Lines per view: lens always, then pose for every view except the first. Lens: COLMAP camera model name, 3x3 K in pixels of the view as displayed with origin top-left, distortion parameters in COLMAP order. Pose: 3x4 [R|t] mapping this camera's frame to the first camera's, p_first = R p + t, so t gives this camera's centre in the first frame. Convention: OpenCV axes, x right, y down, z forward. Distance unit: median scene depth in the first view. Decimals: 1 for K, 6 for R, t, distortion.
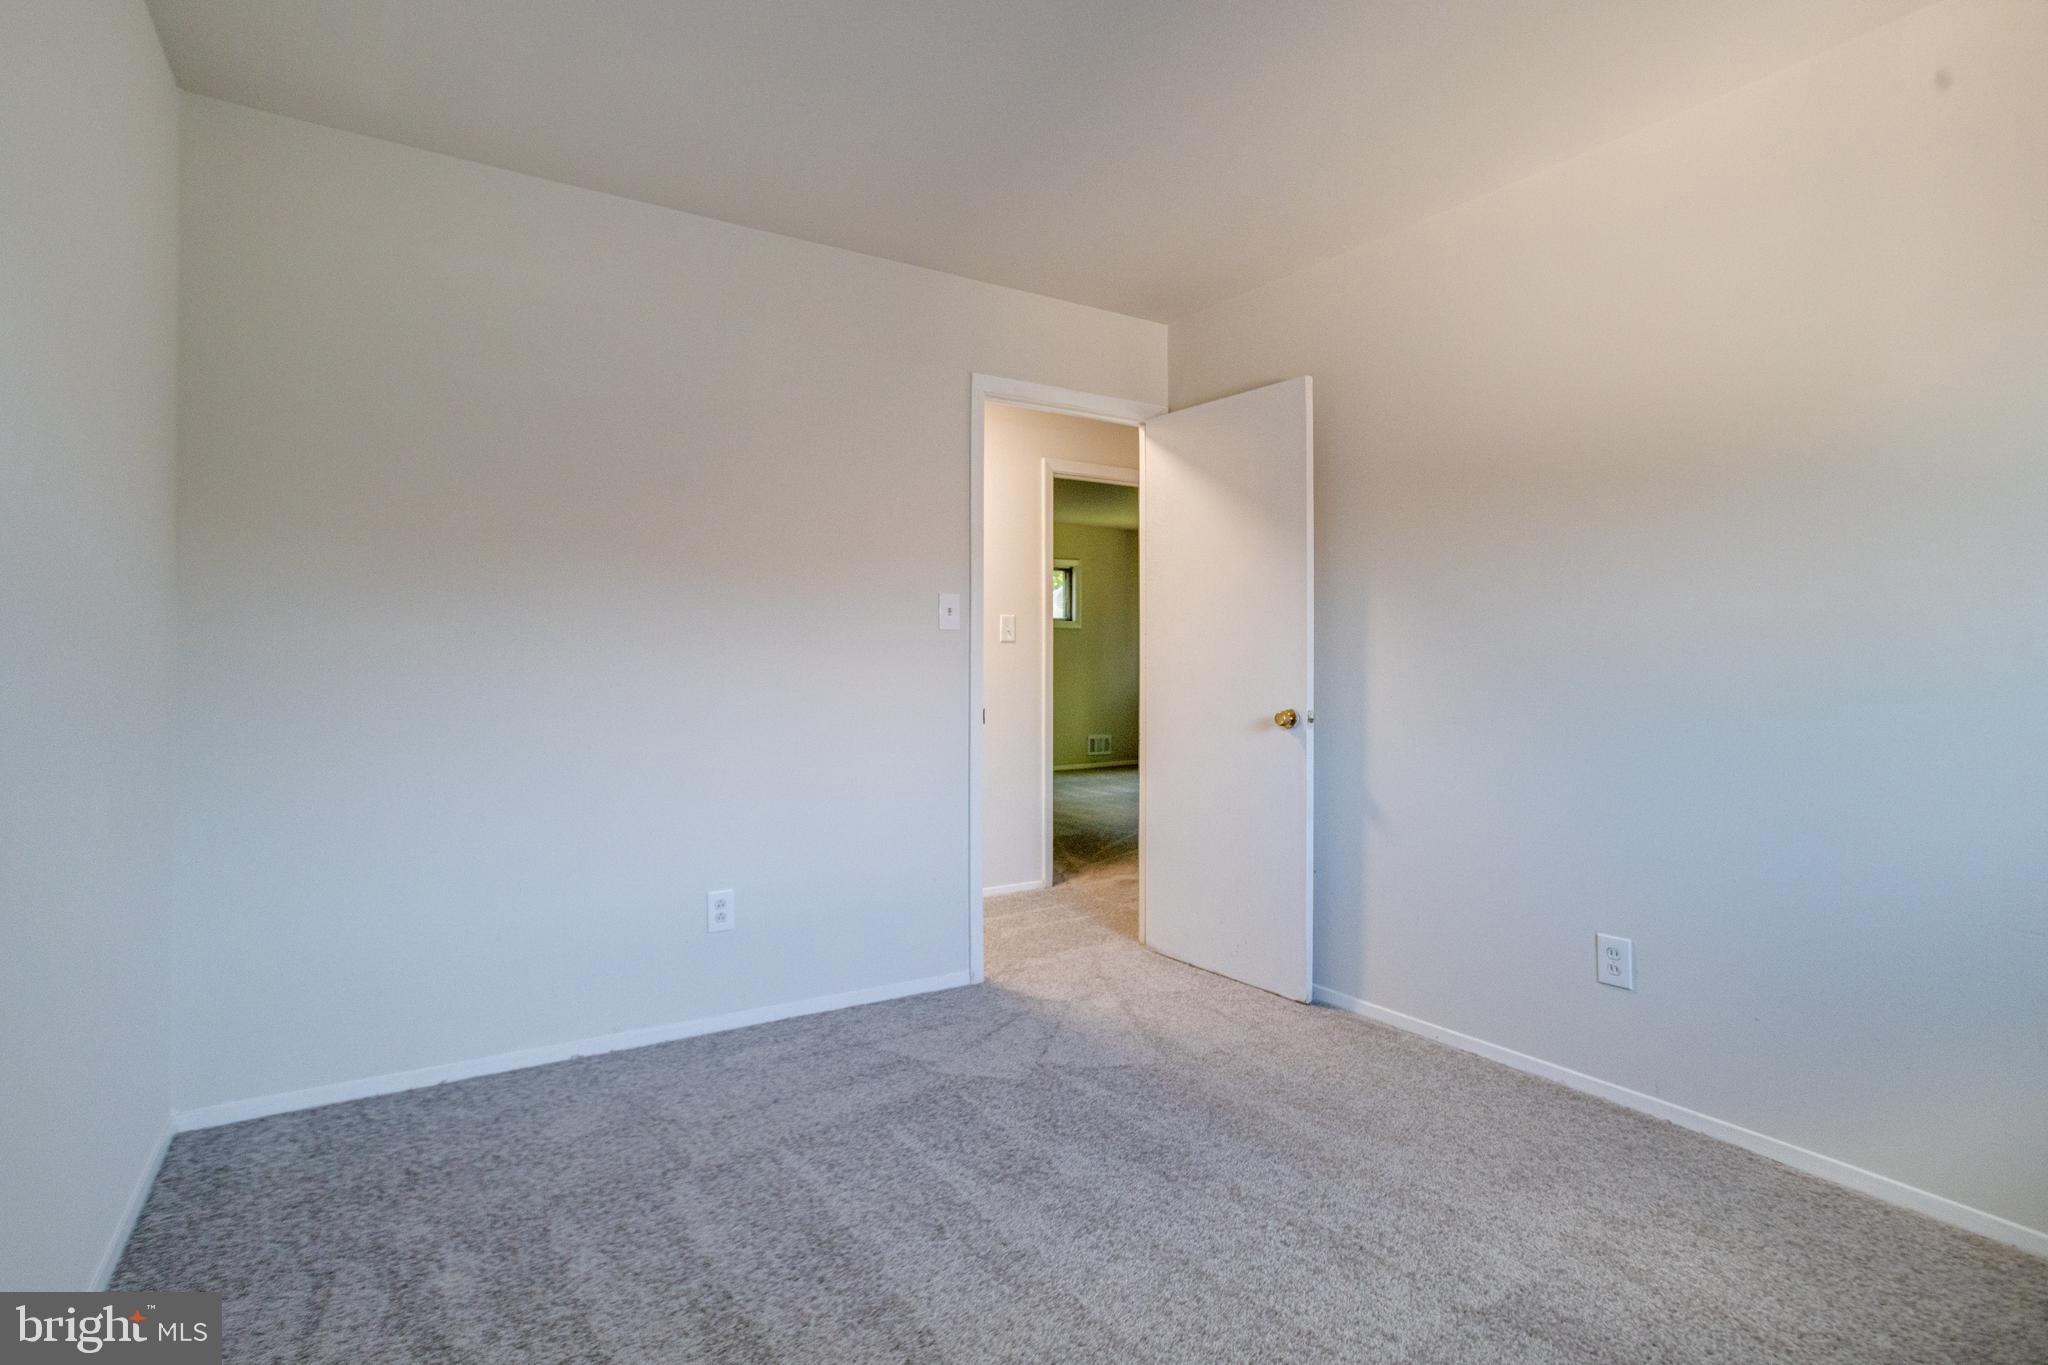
lens RADIAL K [[1013.0, 0, 1003.8], [0, 1013.0, 671.5], [0, 0, 1]] dist [-0.044947, 0.032596]
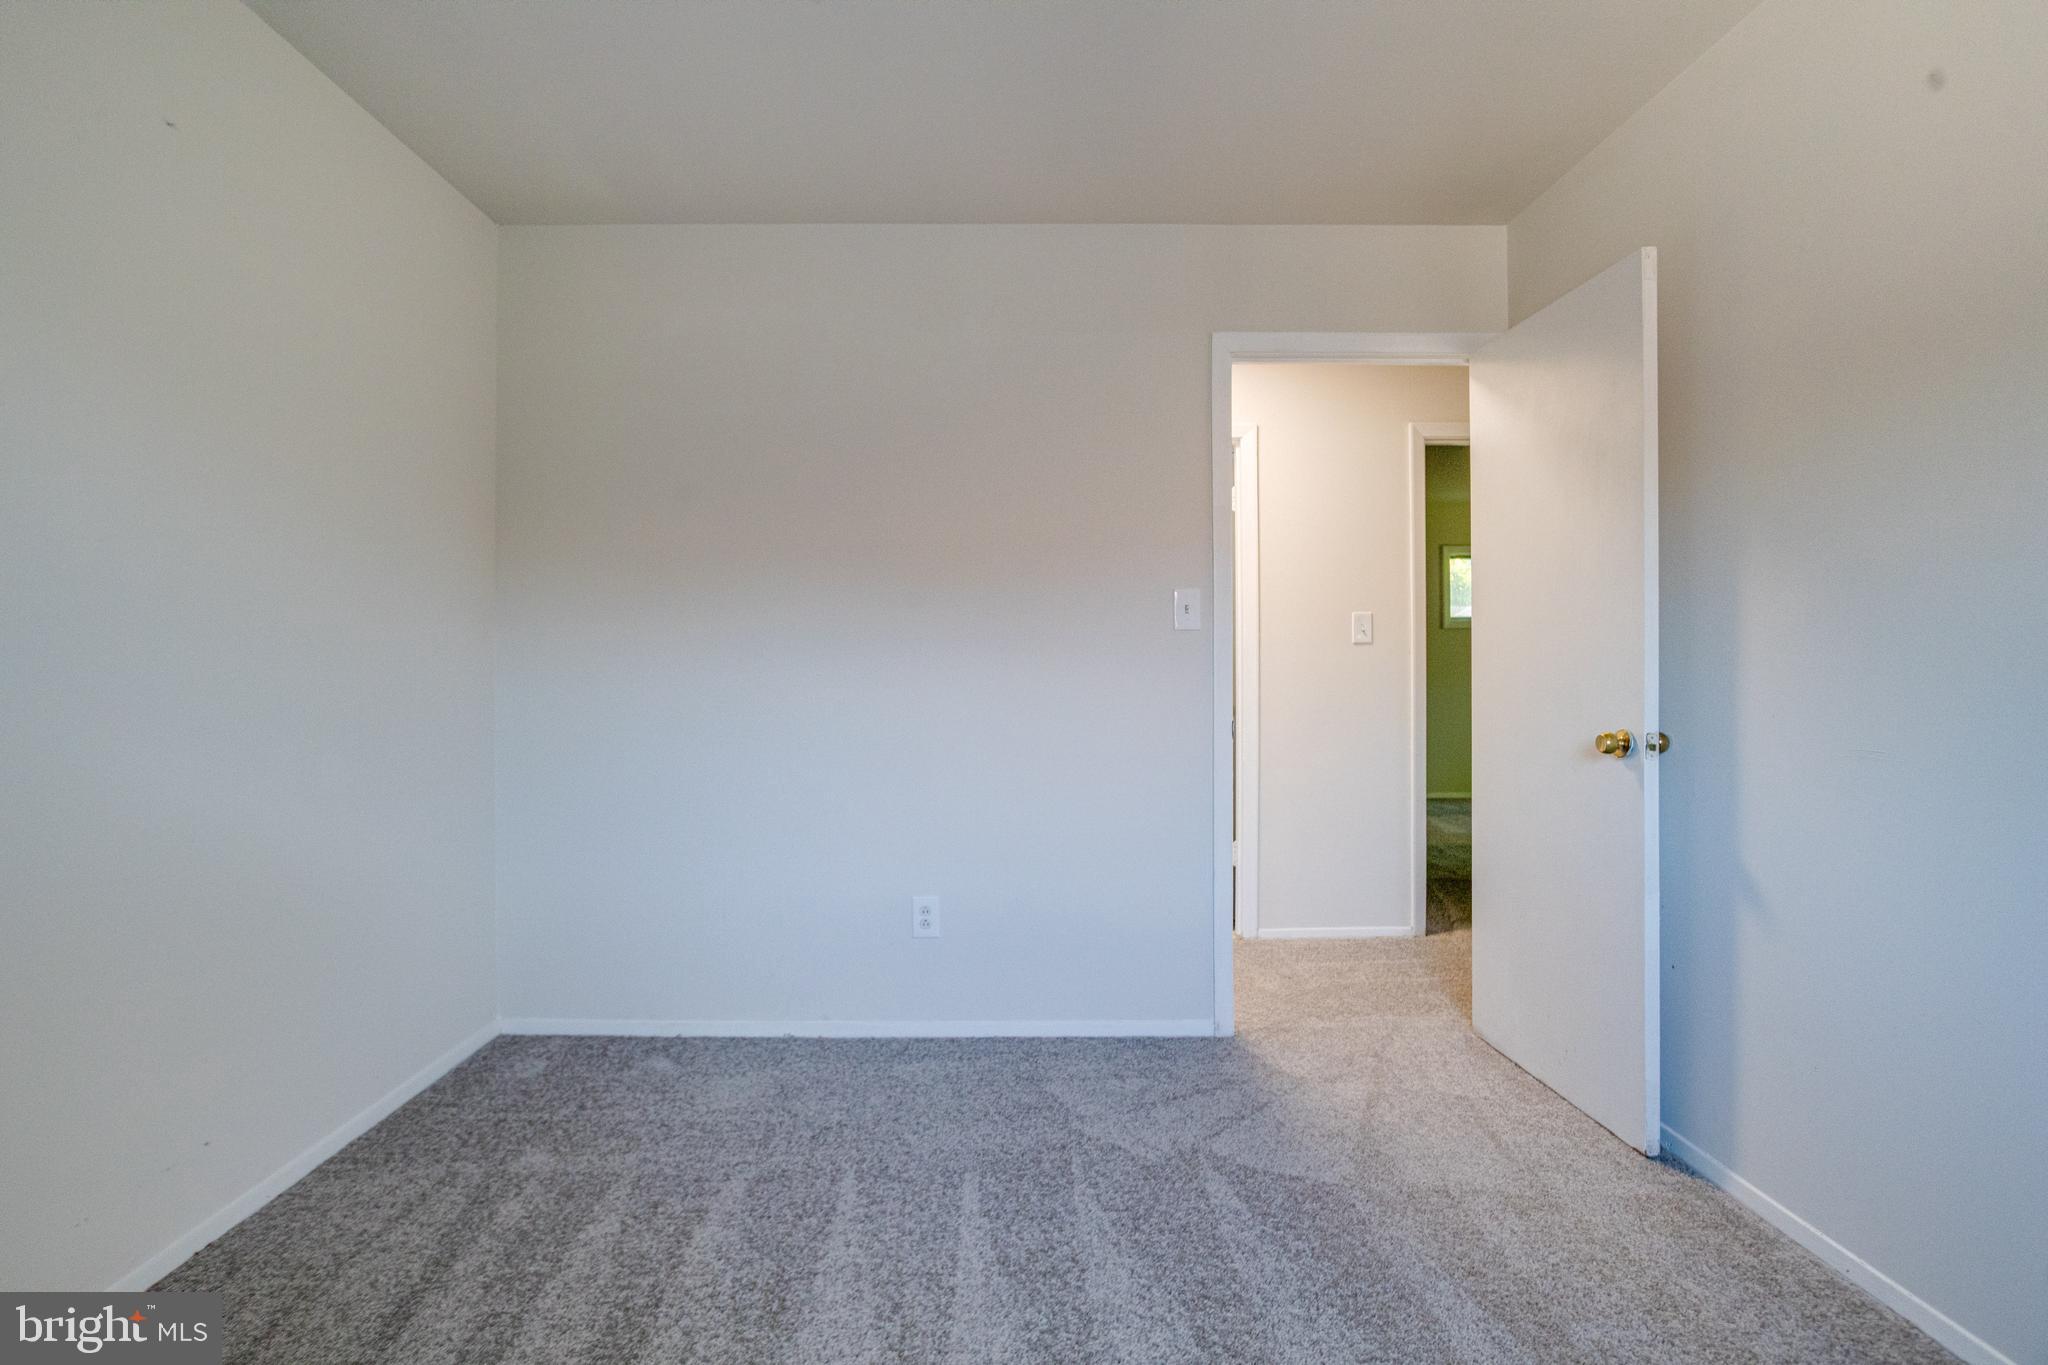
lens RADIAL K [[998.7, 0, 1009.8], [0, 998.7, 682.1], [0, 0, 1]] dist [-0.054865, 0.043917]
pose [[0.846461, 0.001865, -0.532448, 0.309053], [-0.000439, 0.999996, 0.002806, 0.001866], [0.532451, -0.002142, 0.846458, 0.206530]]
